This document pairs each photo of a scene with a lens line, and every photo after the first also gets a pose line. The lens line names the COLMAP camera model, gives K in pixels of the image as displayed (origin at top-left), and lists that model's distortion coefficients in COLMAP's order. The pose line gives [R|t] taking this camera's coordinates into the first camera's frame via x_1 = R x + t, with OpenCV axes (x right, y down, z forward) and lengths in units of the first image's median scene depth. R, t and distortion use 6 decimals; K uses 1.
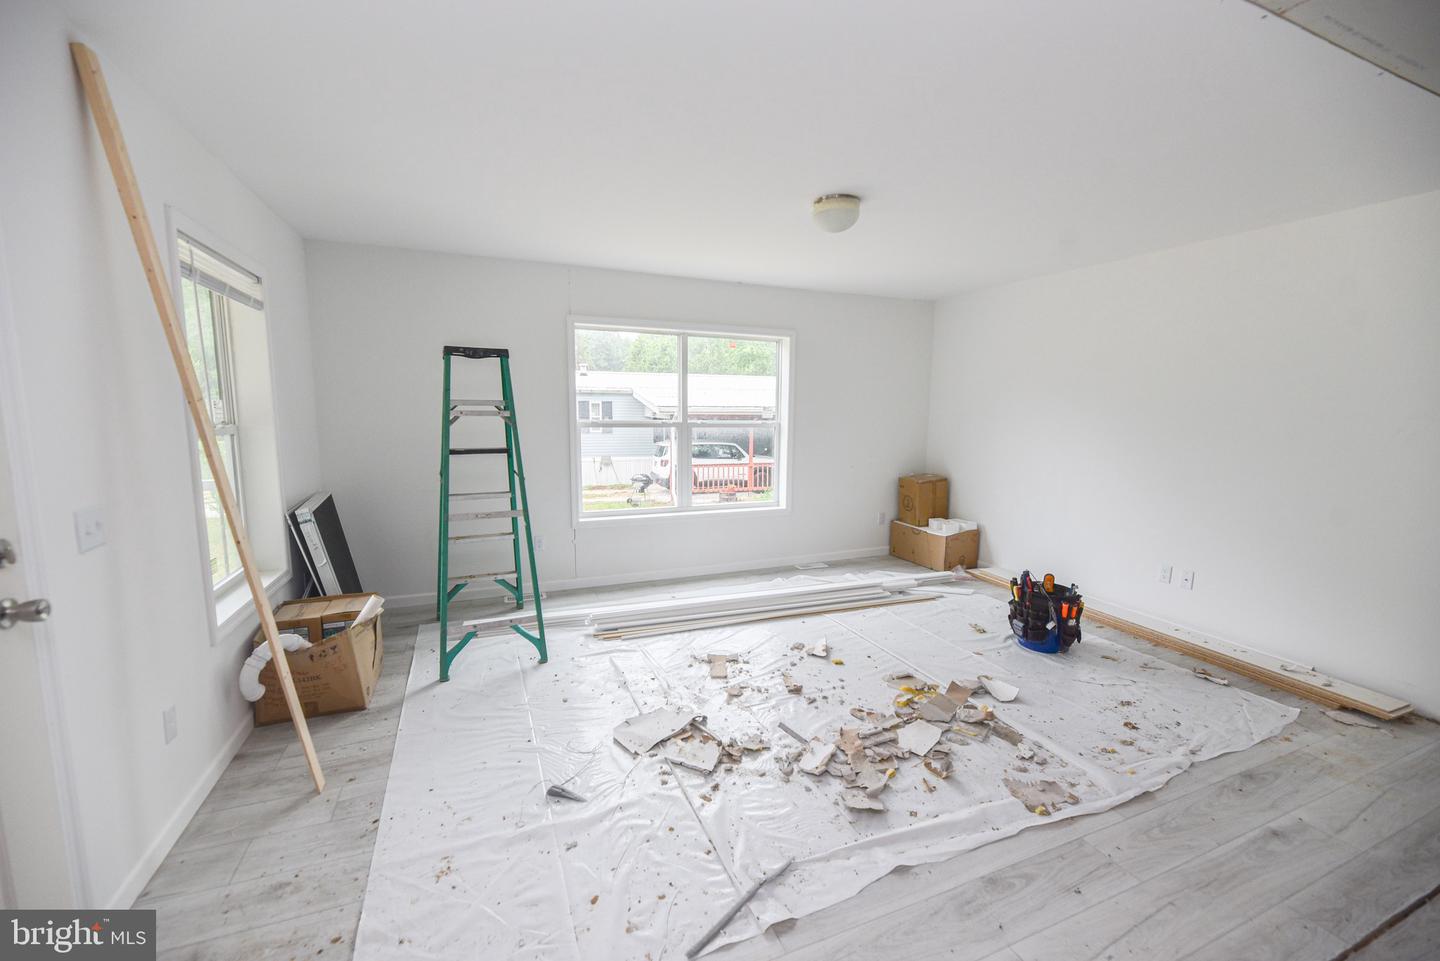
lens RADIAL K [[581.7, 0, 720.0], [0, 581.7, 480.5], [0, 0, 1]] dist [0.000106, 0.000016]
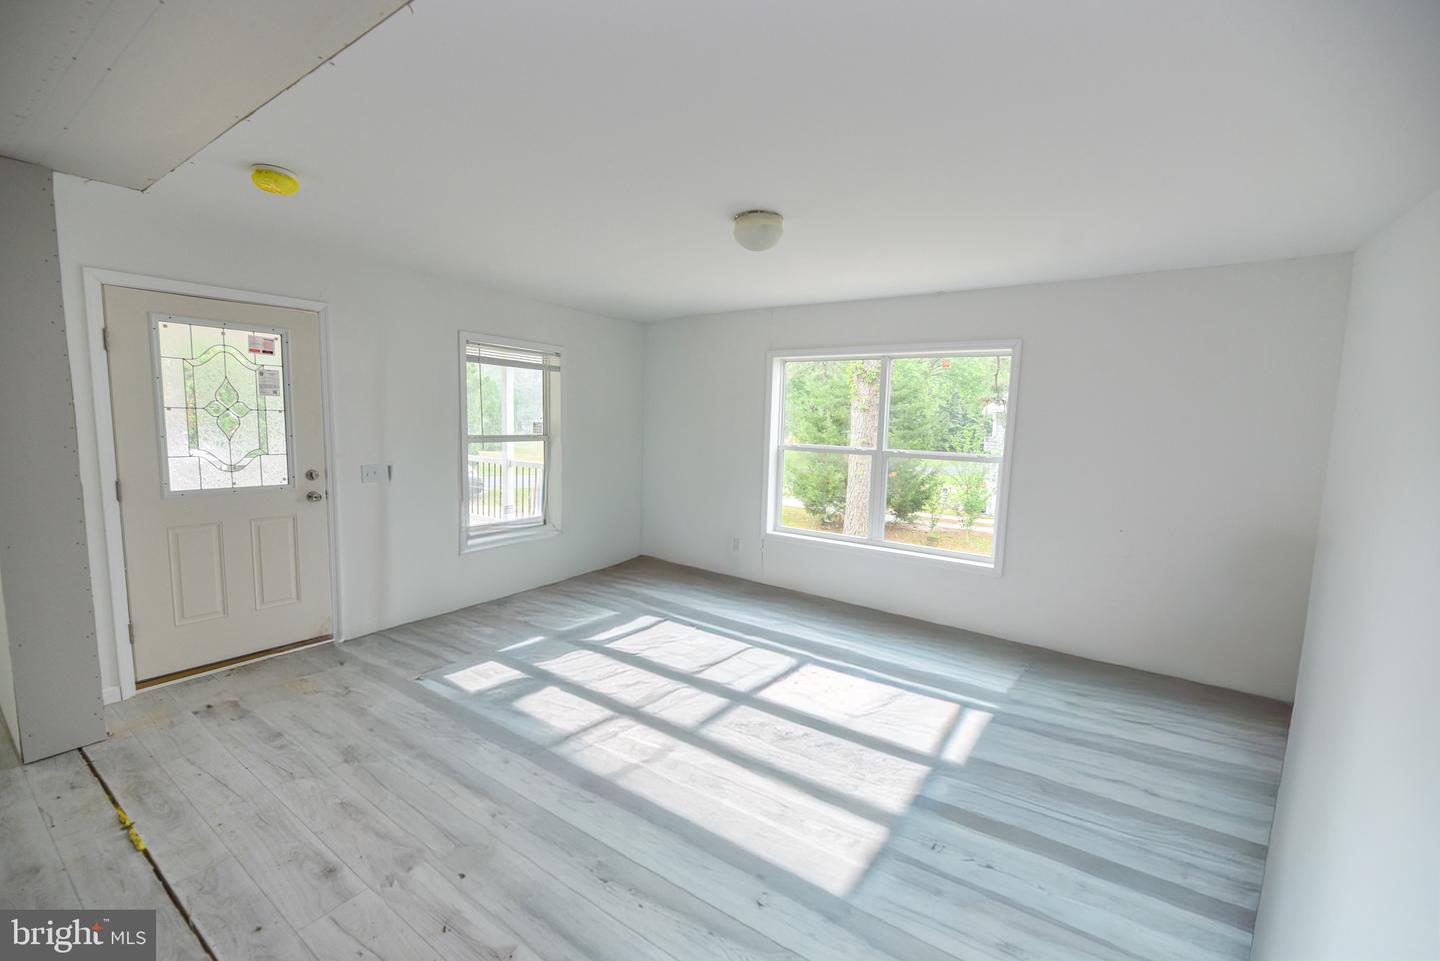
lens RADIAL K [[581.7, 0, 720.0], [0, 581.7, 480.5], [0, 0, 1]] dist [0.000106, 0.000016]
pose [[0.543762, 0.088206, -0.834591, 0.992910], [-0.129586, 0.991359, 0.020345, -0.062295], [0.829175, 0.097089, 0.550494, 0.458914]]
